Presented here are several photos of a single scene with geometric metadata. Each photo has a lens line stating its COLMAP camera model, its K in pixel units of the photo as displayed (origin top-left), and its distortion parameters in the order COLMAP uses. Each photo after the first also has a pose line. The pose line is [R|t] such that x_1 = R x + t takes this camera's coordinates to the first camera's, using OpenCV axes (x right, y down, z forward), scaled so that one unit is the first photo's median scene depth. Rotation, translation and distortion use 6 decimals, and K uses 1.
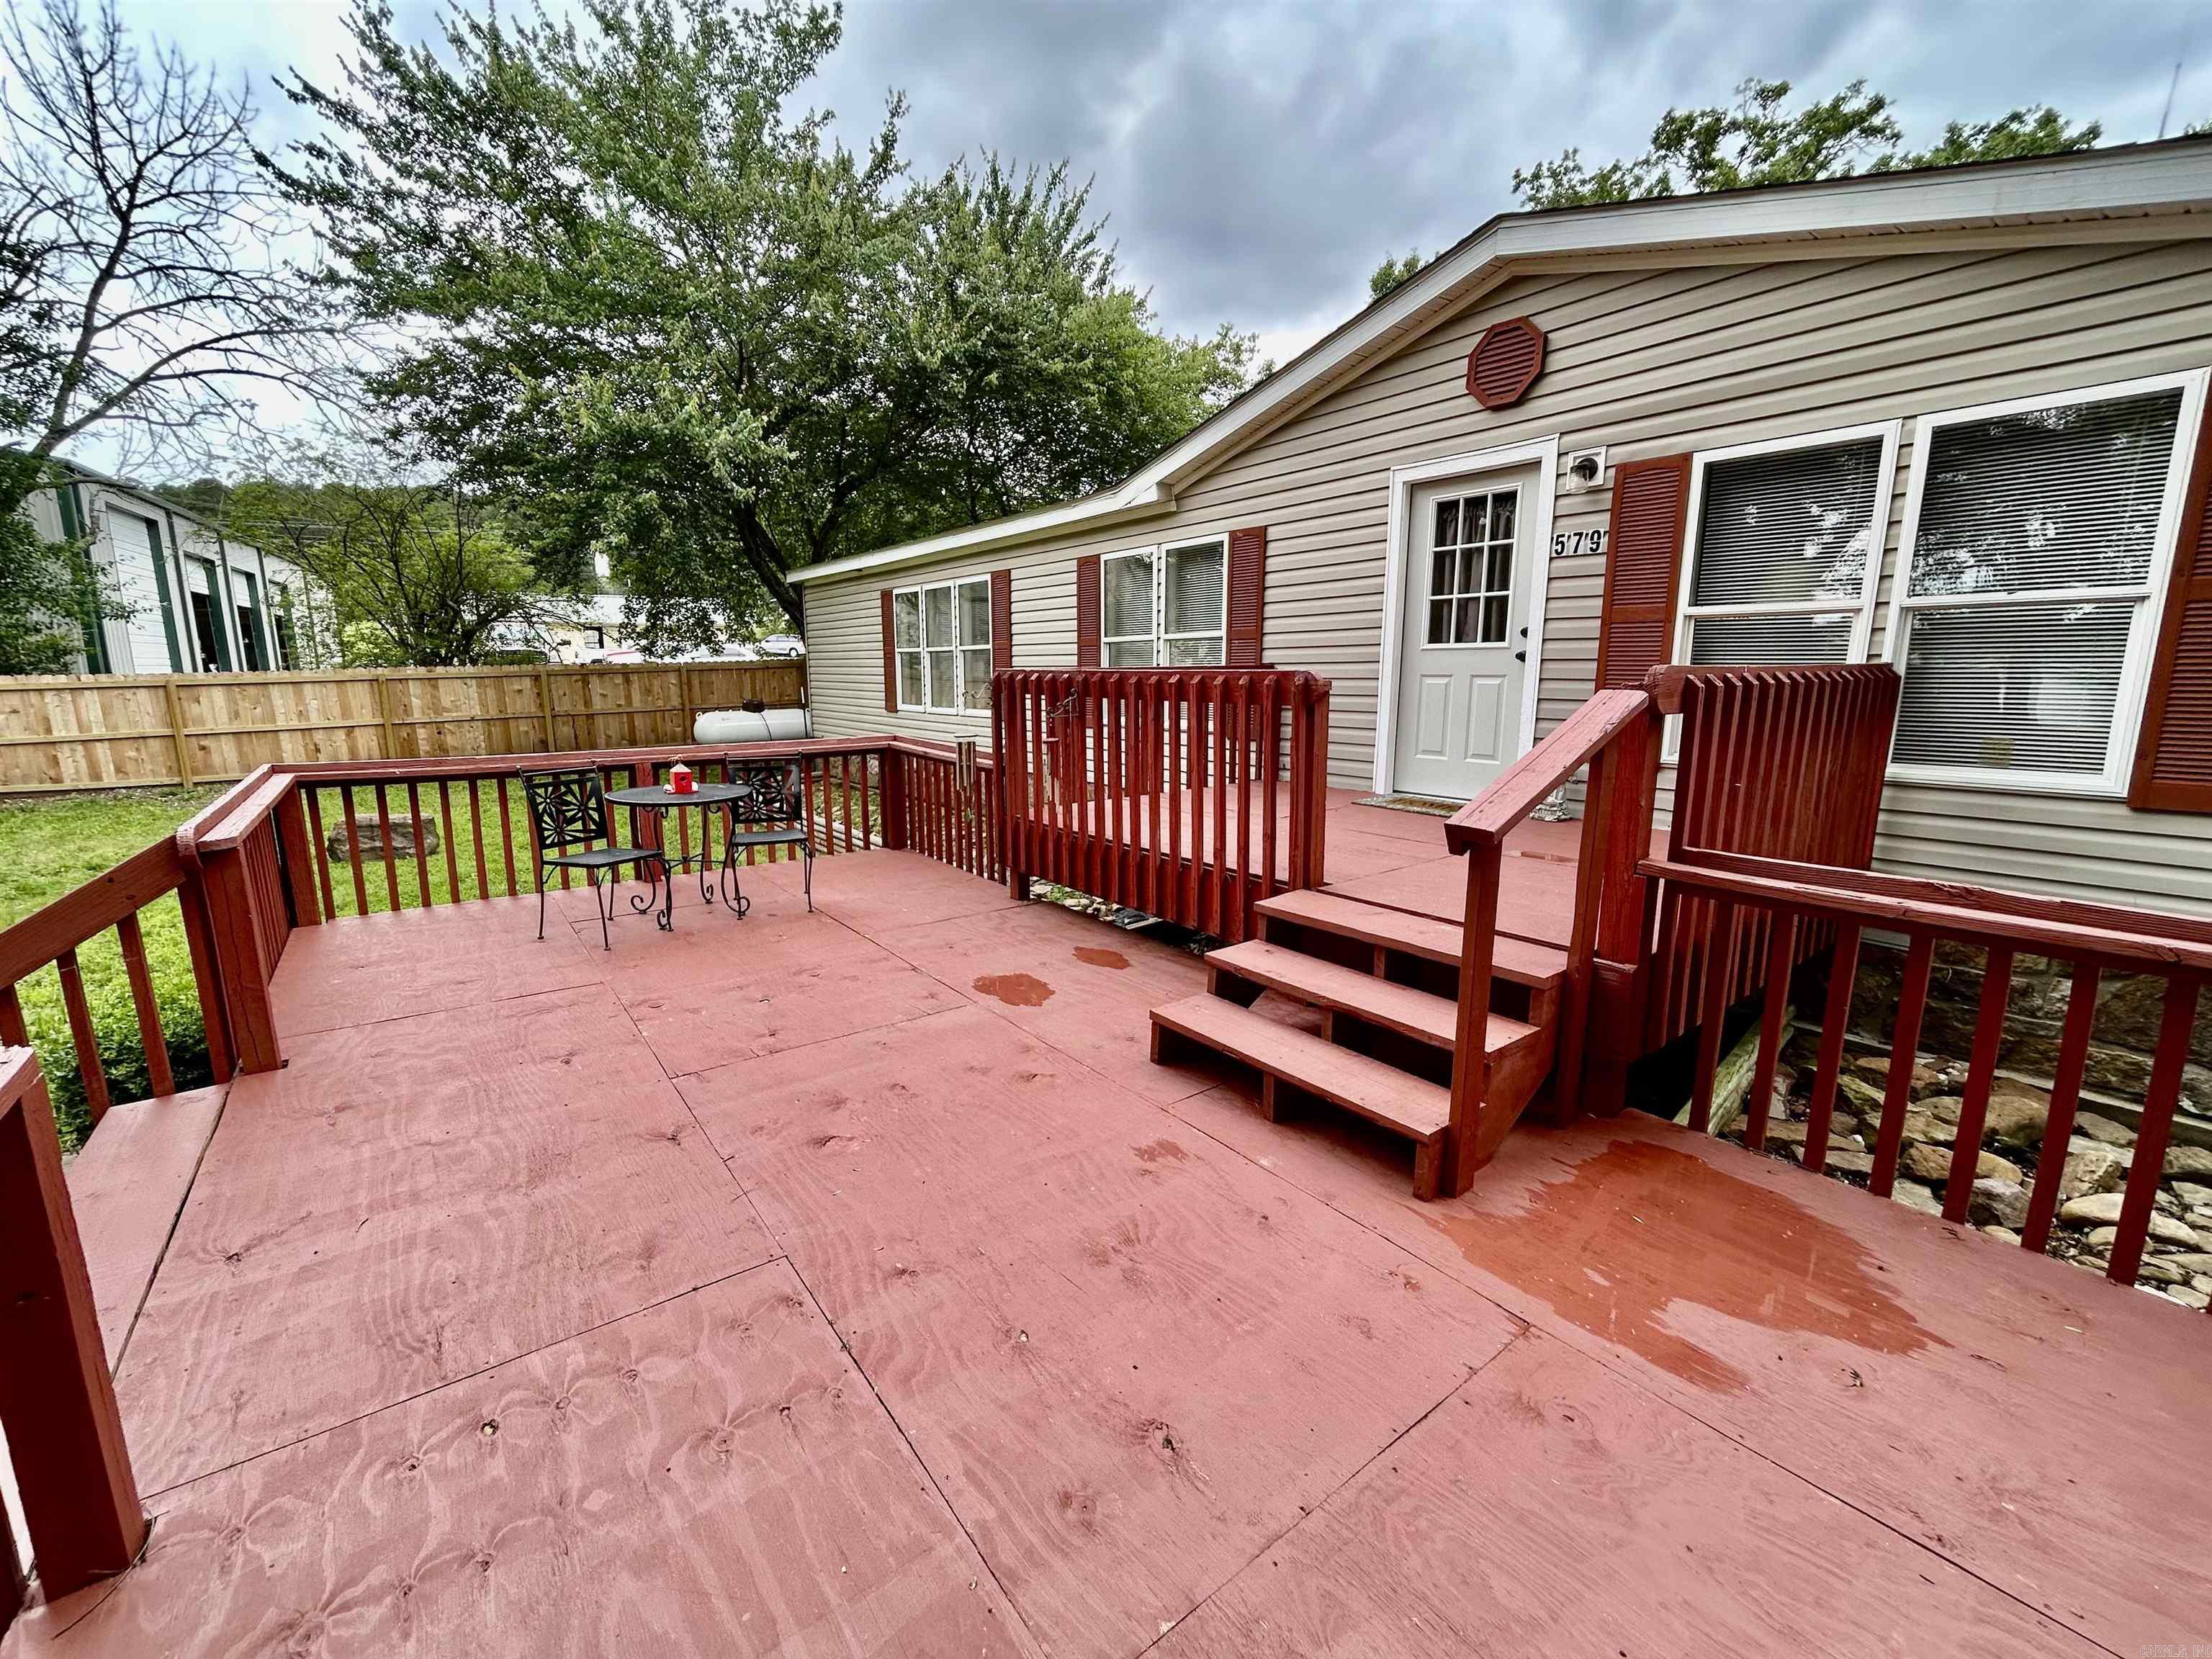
lens RADIAL K [[899.2, 0, 1098.1], [0, 899.2, 828.9], [0, 0, 1]] dist [0.000569, -0.000066]
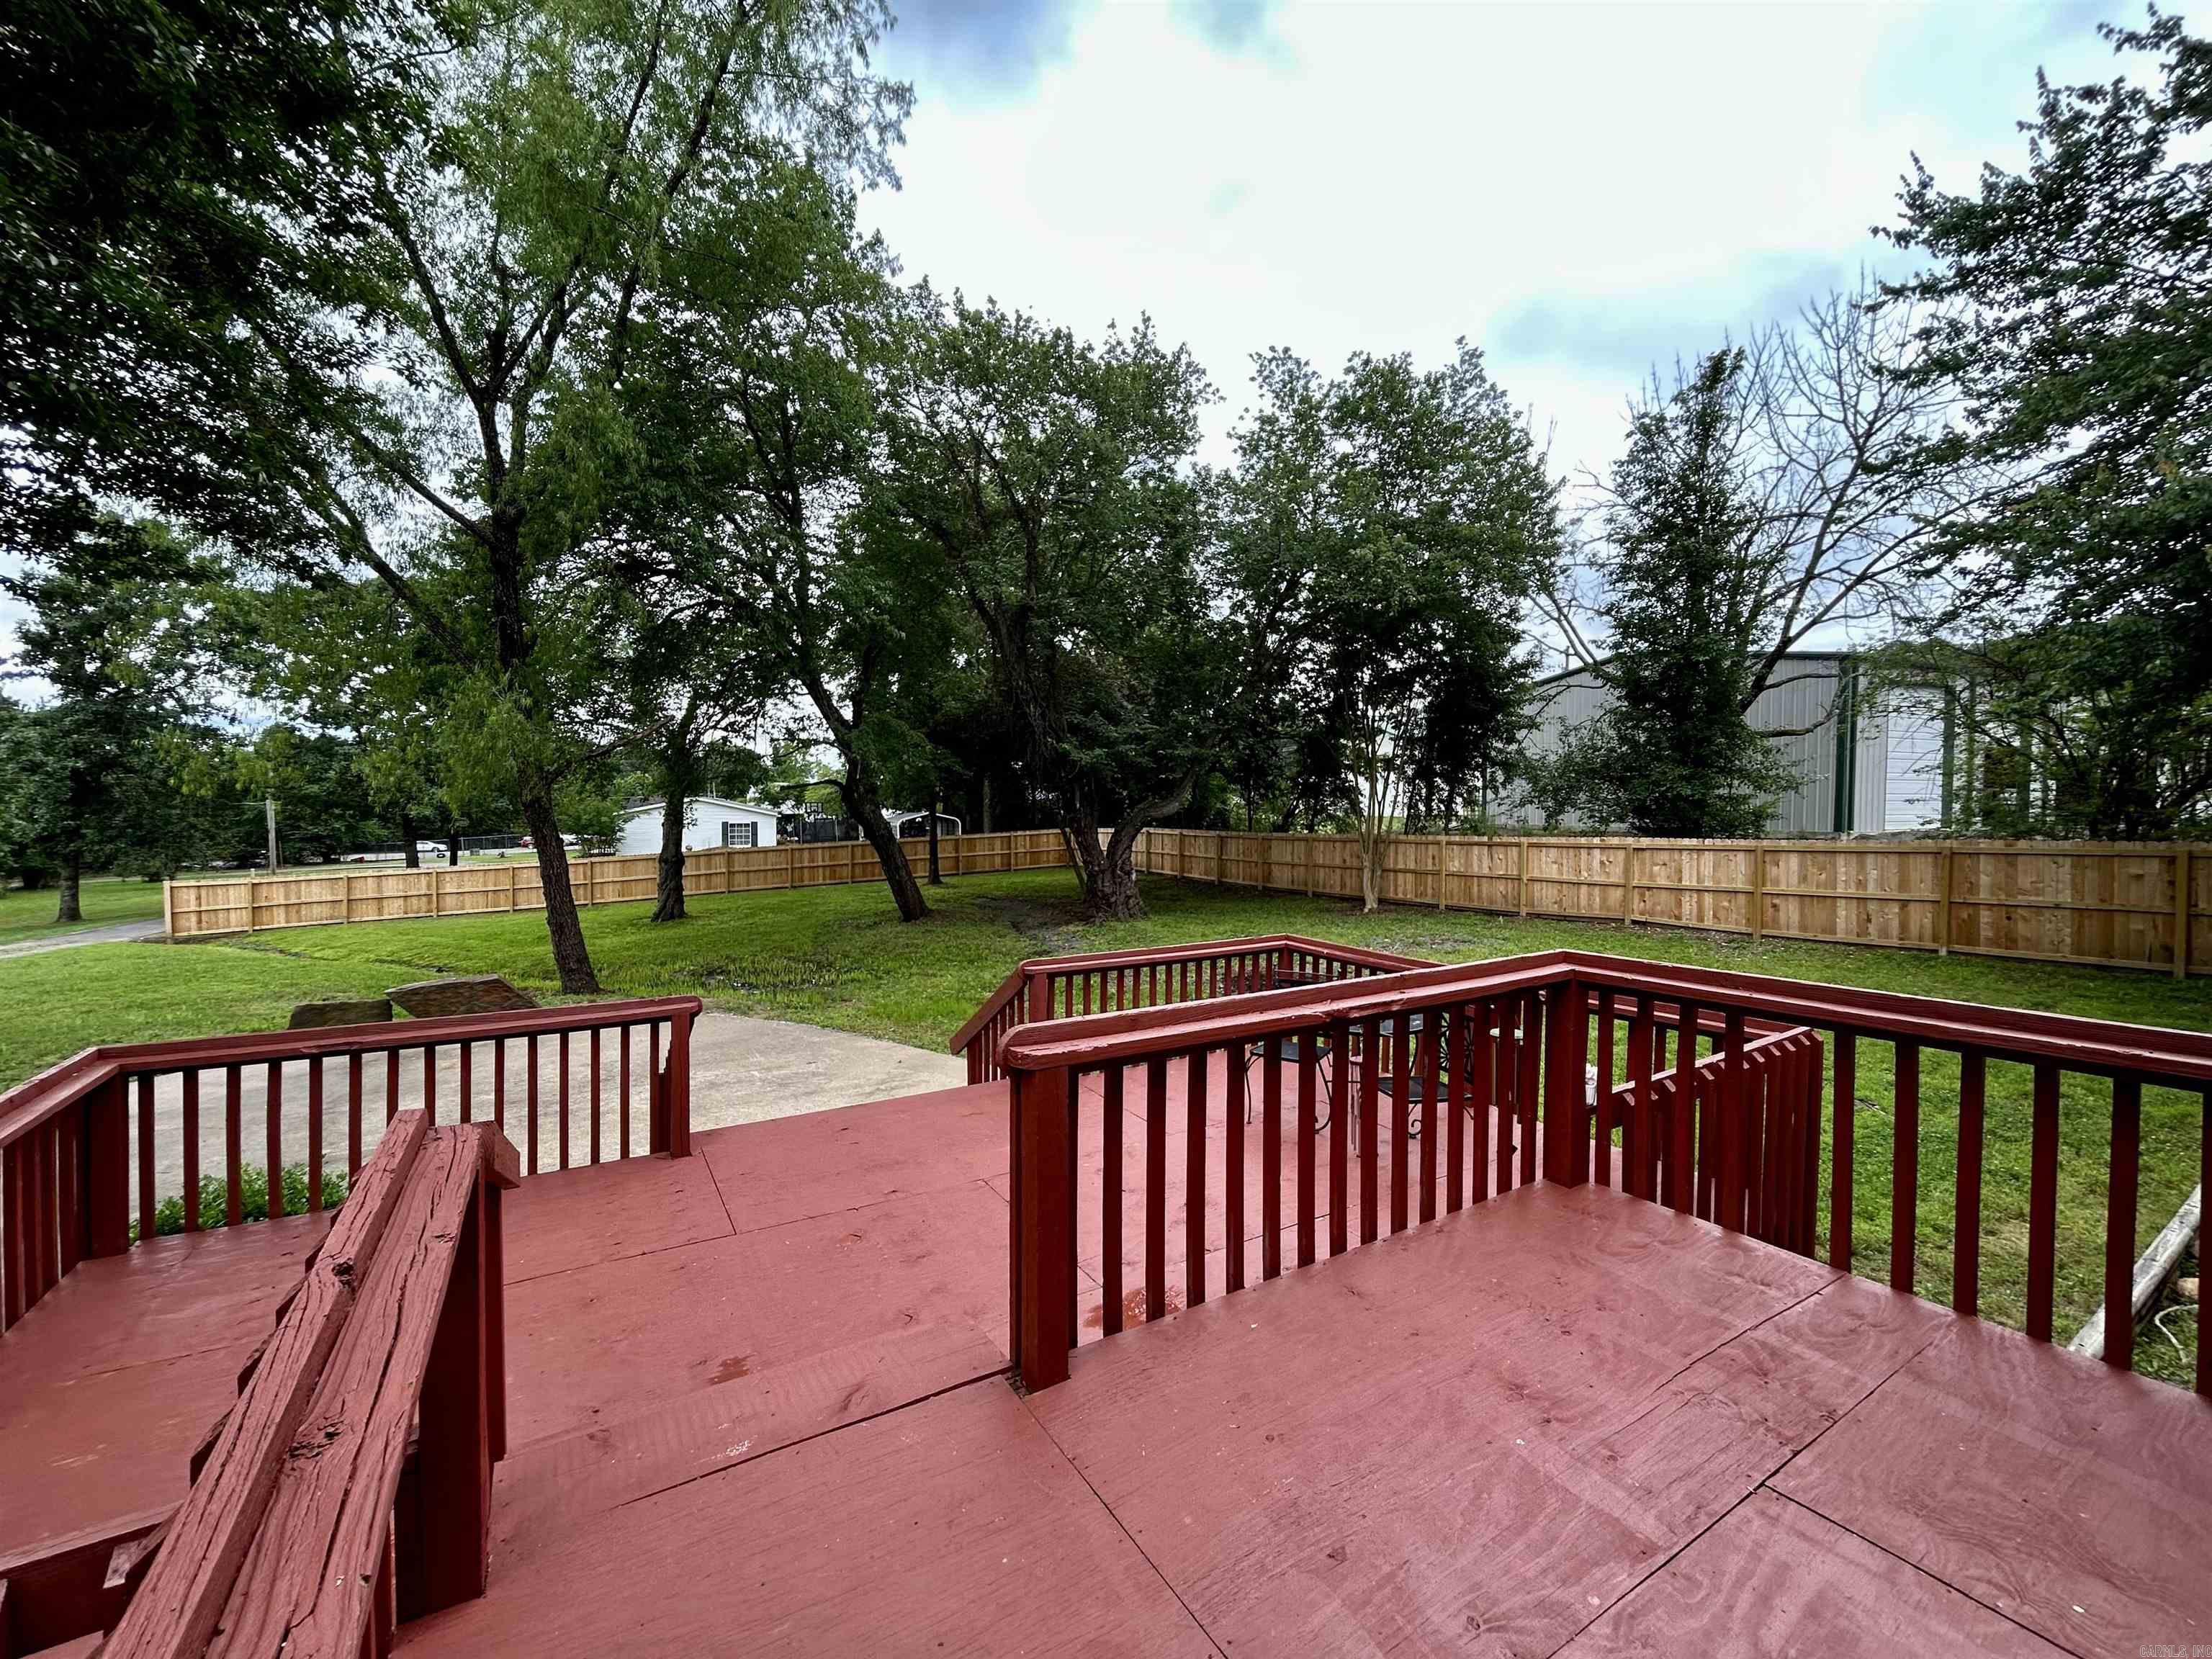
lens RADIAL K [[899.2, 0, 1098.1], [0, 899.2, 828.9], [0, 0, 1]] dist [0.000569, -0.000066]
pose [[-0.101301, 0.025908, -0.994518, 0.210105], [-0.180286, 0.982631, 0.043962, -0.083193], [0.978384, 0.183751, -0.094871, 0.269304]]
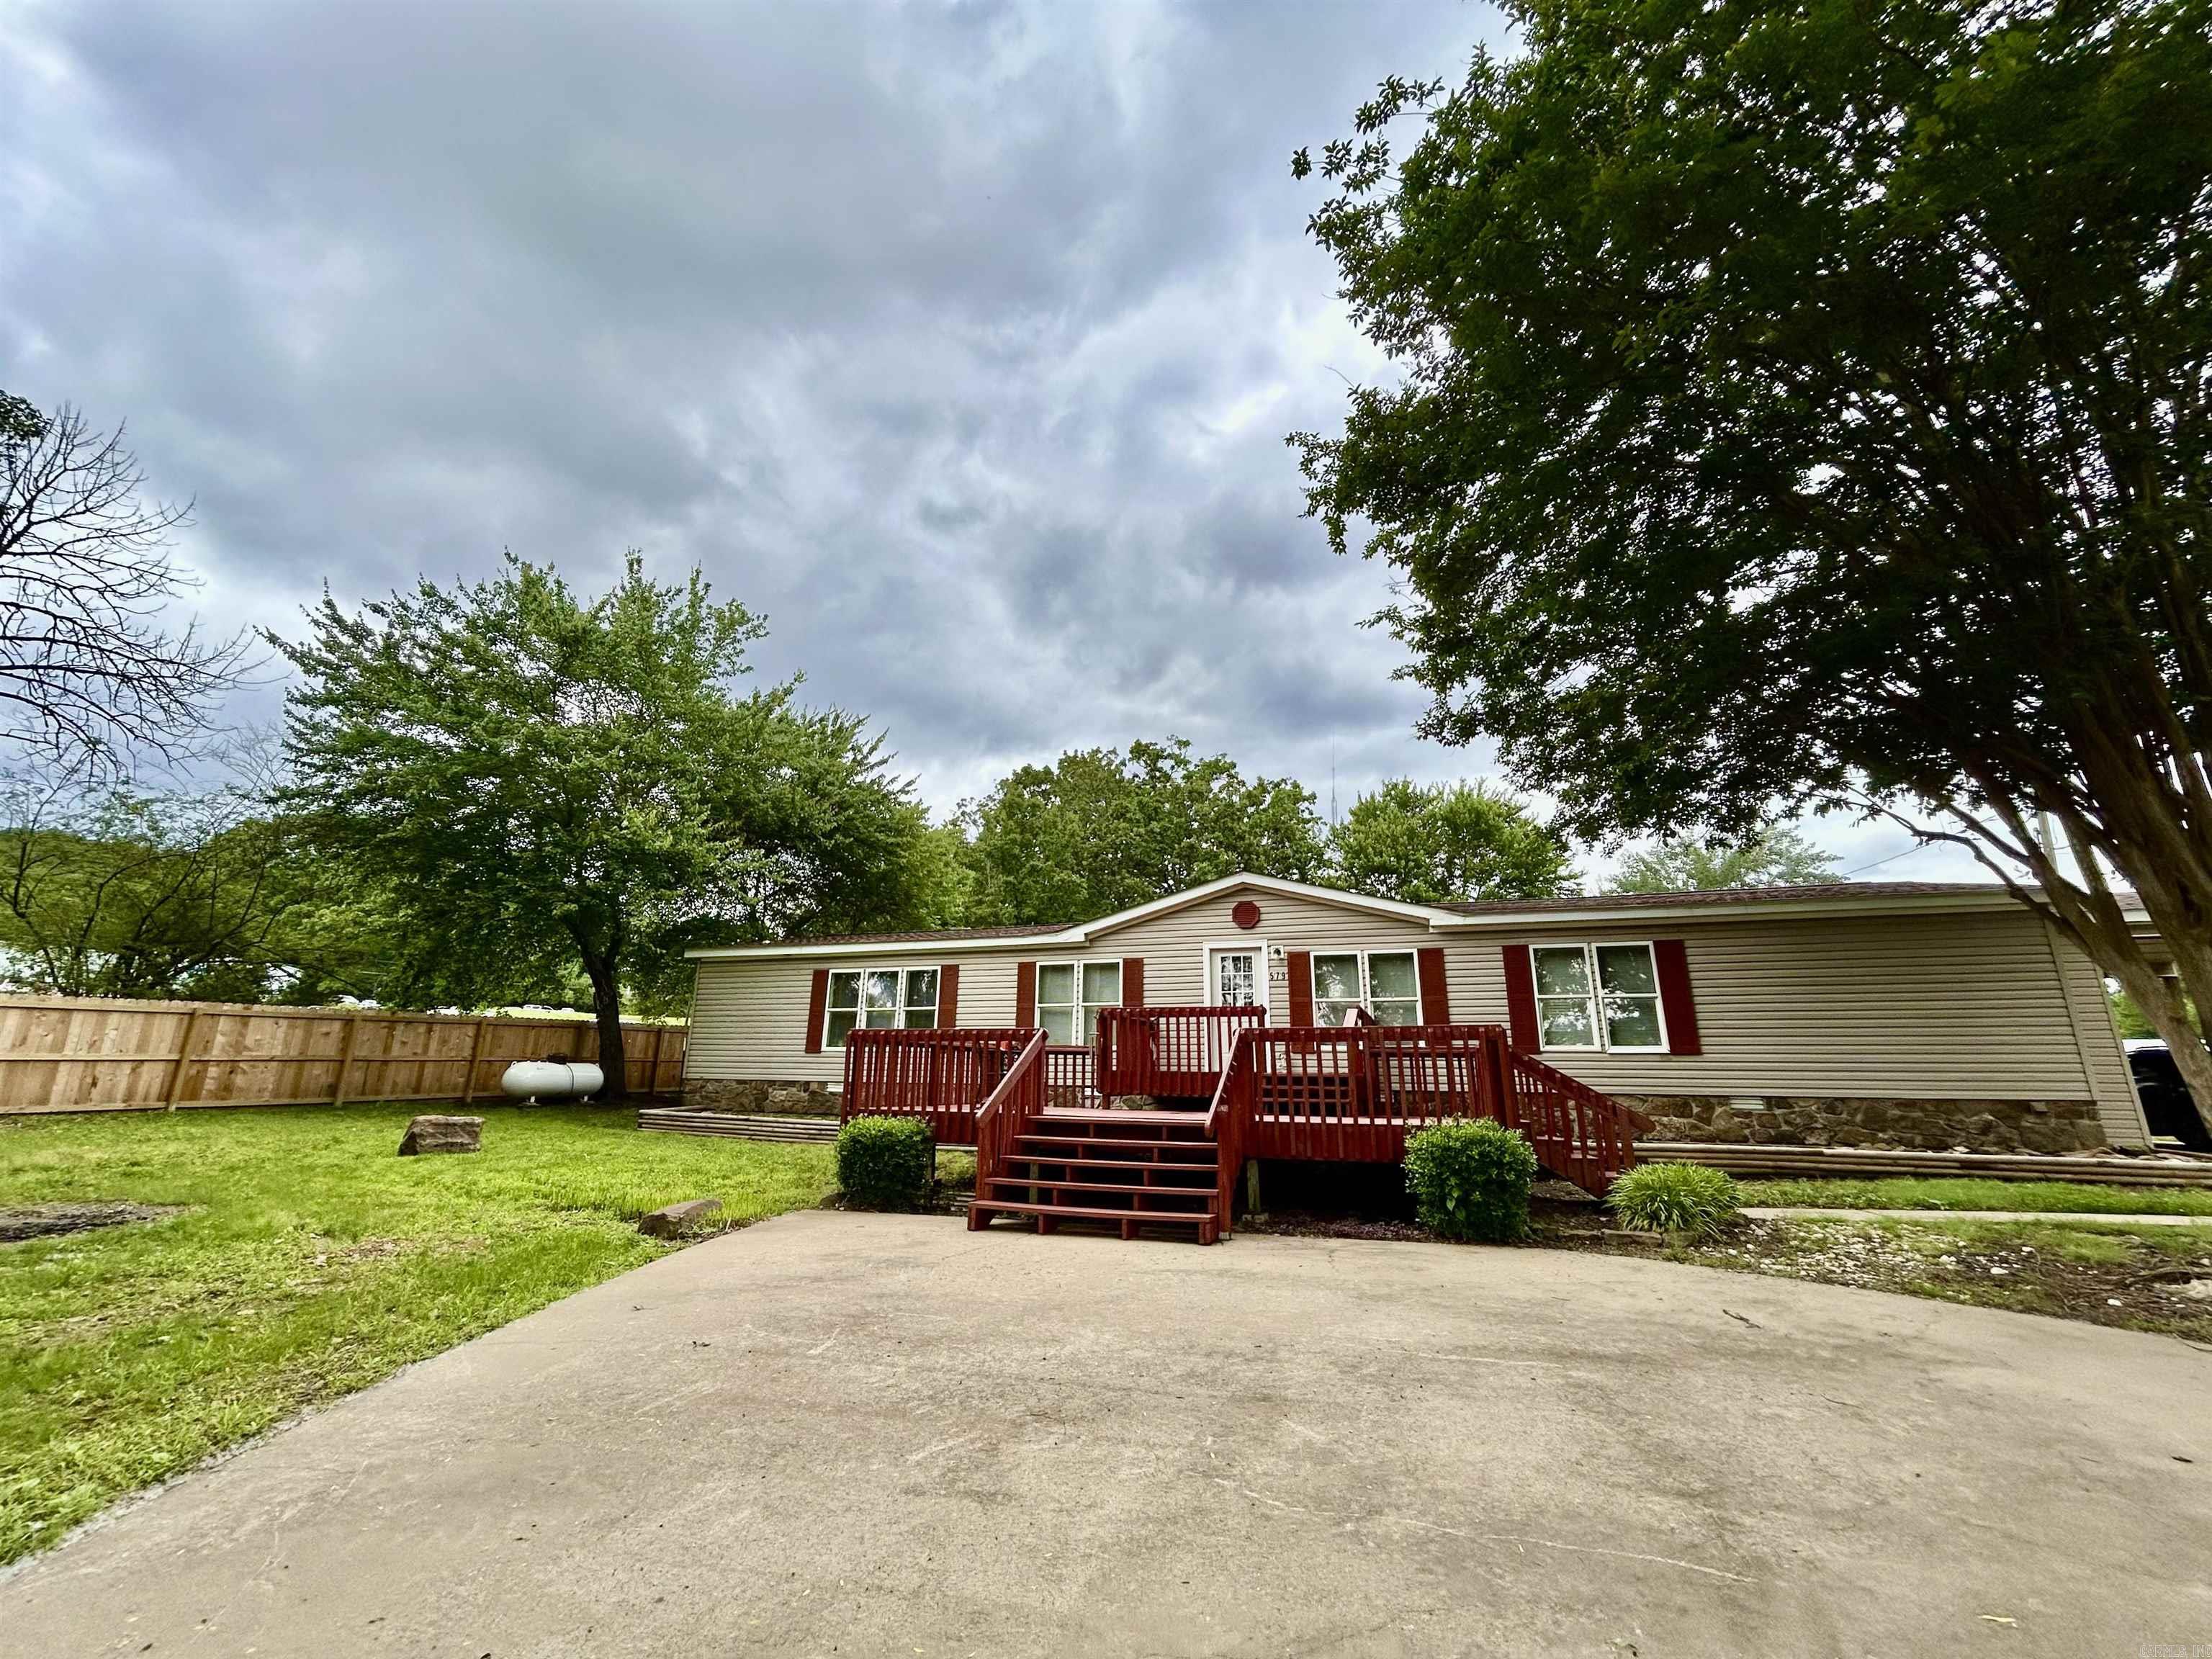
lens RADIAL K [[898.0, 0, 1097.9], [0, 898.0, 829.6], [0, 0, 1]] dist [0.000226, -0.000039]
pose [[0.842416, 0.162497, 0.513742, -0.552609], [0.076984, 0.907364, -0.413236, 0.148708], [-0.533300, 0.387667, 0.751868, -0.386164]]
